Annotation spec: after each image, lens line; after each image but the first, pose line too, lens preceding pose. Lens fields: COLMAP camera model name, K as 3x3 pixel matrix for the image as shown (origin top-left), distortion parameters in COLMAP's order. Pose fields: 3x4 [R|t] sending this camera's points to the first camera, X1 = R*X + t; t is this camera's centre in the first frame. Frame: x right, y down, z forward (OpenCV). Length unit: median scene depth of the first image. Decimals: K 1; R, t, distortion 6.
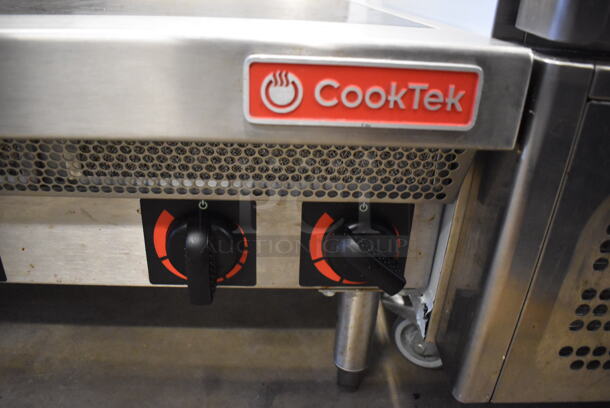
lens RADIAL K [[470.7, 0, 305.0], [0, 470.7, 204.0], [0, 0, 1]] dist [-0.097410, 0.009669]
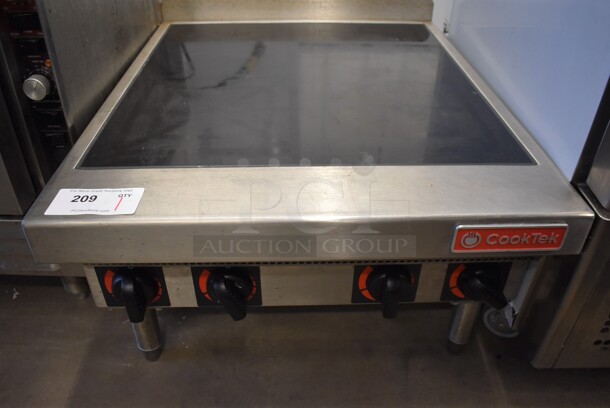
lens RADIAL K [[499.0, 0, 305.0], [0, 499.0, 204.0], [0, 0, 1]] dist [-0.097246, 0.009868]
pose [[0.999202, -0.019169, -0.035049, -0.459880], [0.024781, 0.985565, 0.167477, -0.511341], [0.031333, -0.168212, 0.985253, -0.737602]]
